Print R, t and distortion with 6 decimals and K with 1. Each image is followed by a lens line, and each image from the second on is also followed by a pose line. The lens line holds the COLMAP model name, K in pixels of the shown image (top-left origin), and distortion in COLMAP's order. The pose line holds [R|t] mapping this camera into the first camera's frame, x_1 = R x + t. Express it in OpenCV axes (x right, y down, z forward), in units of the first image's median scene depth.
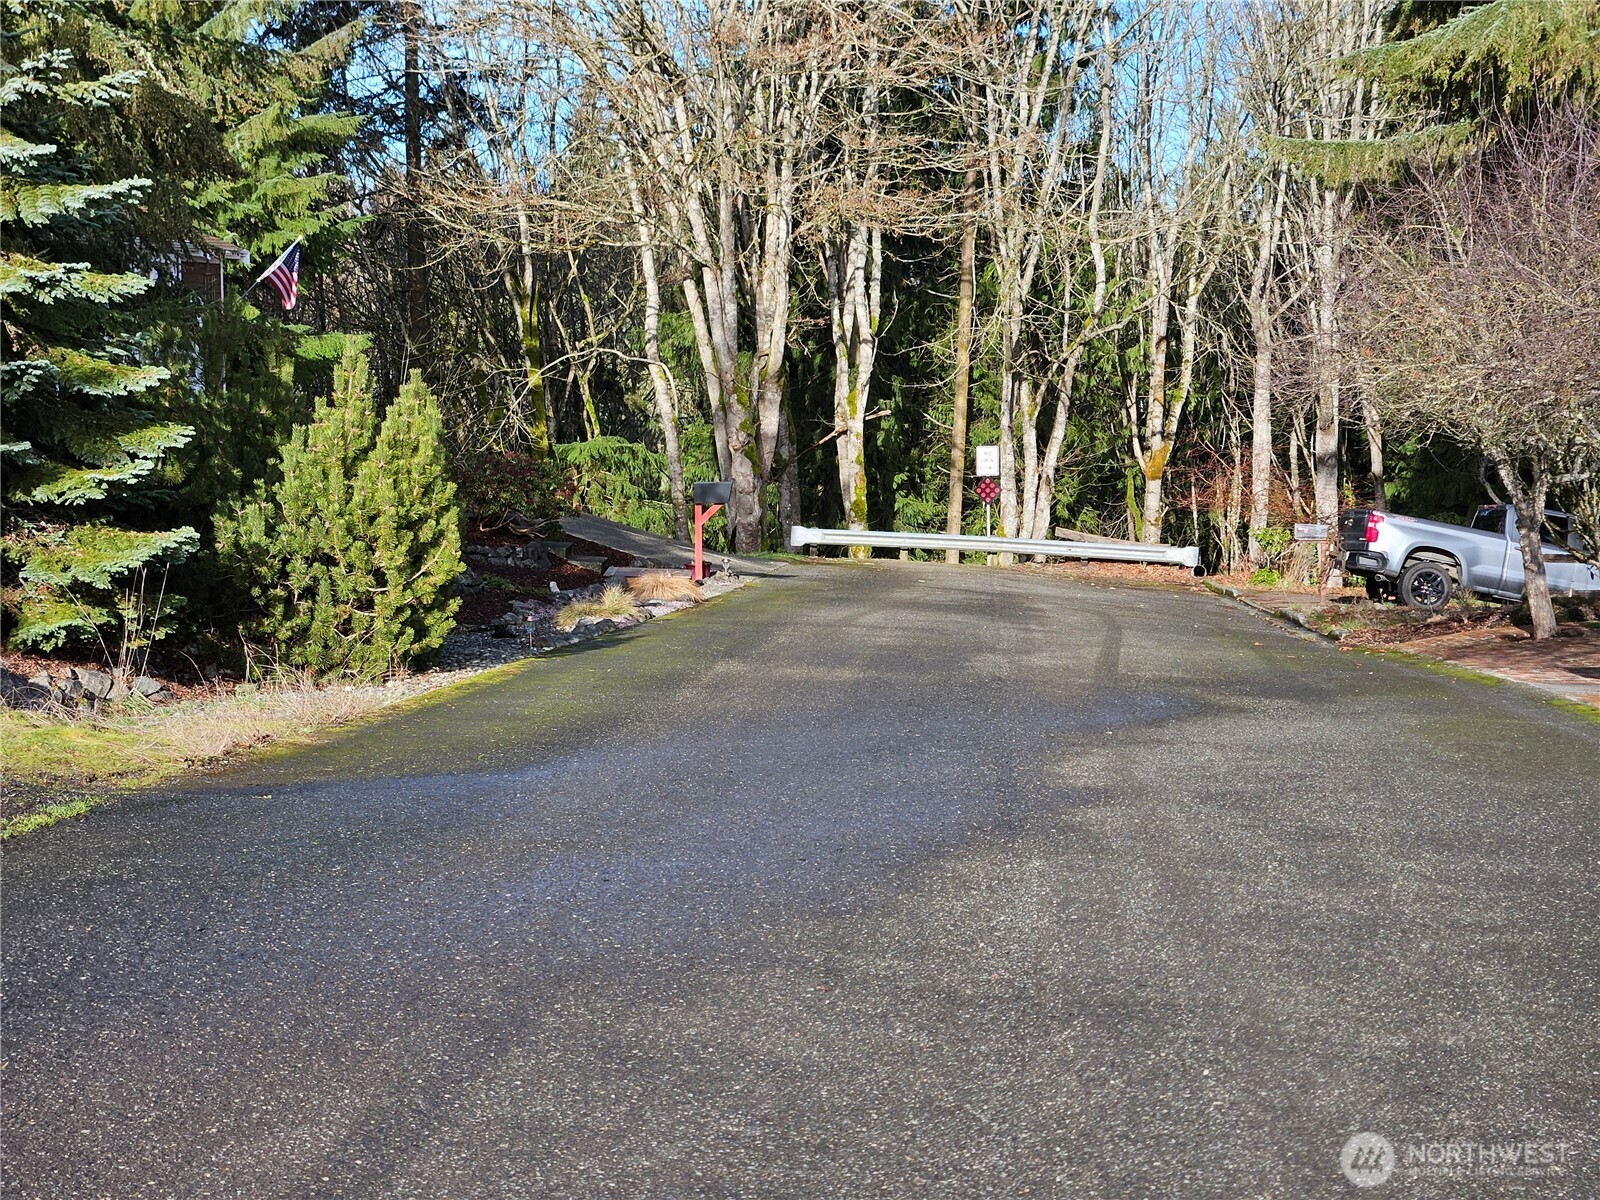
lens RADIAL K [[3164.2, 0, 799.9], [0, 3164.2, 603.1], [0, 0, 1]] dist [0.015976, 0.000000]
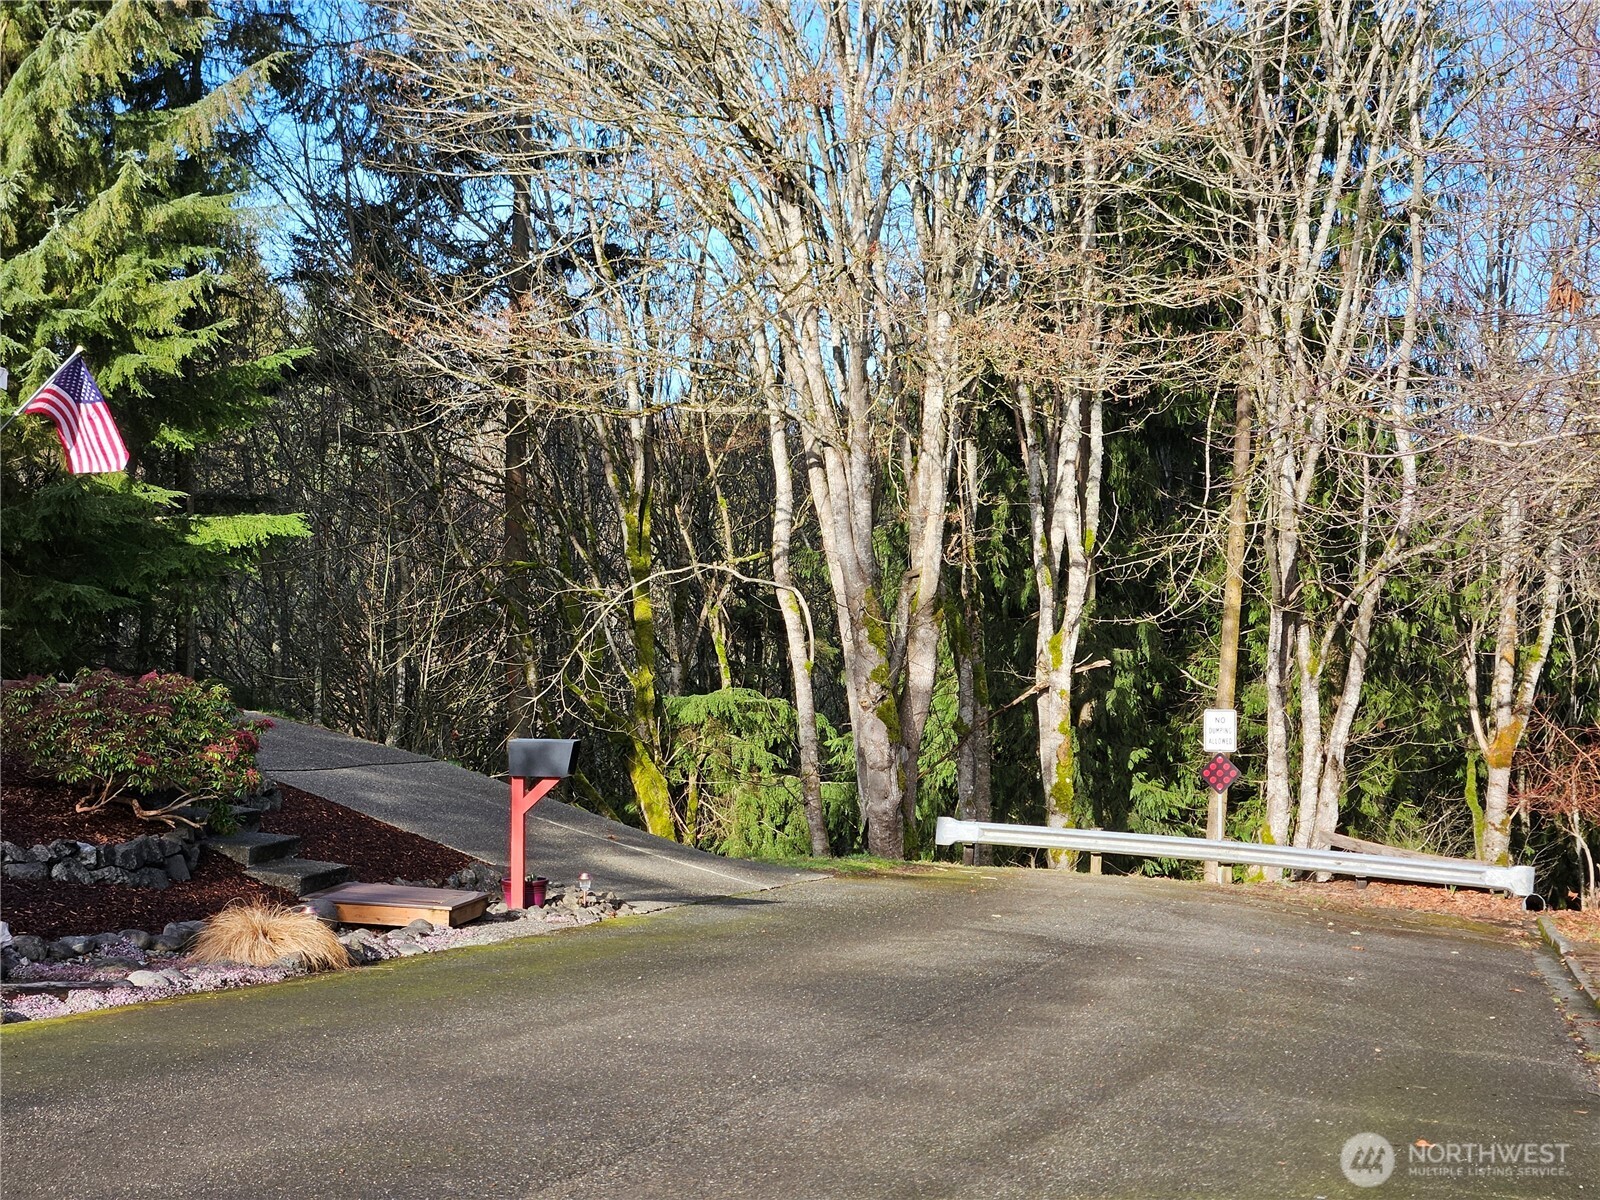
lens RADIAL K [[3164.2, 0, 799.0], [0, 3164.2, 594.4], [0, 0, 1]] dist [0.015976, 0.000000]
pose [[0.988543, 0.020546, -0.149533, 0.065049], [-0.034048, 0.995512, -0.088300, -0.009706], [0.147047, 0.092380, 0.984806, 0.275791]]
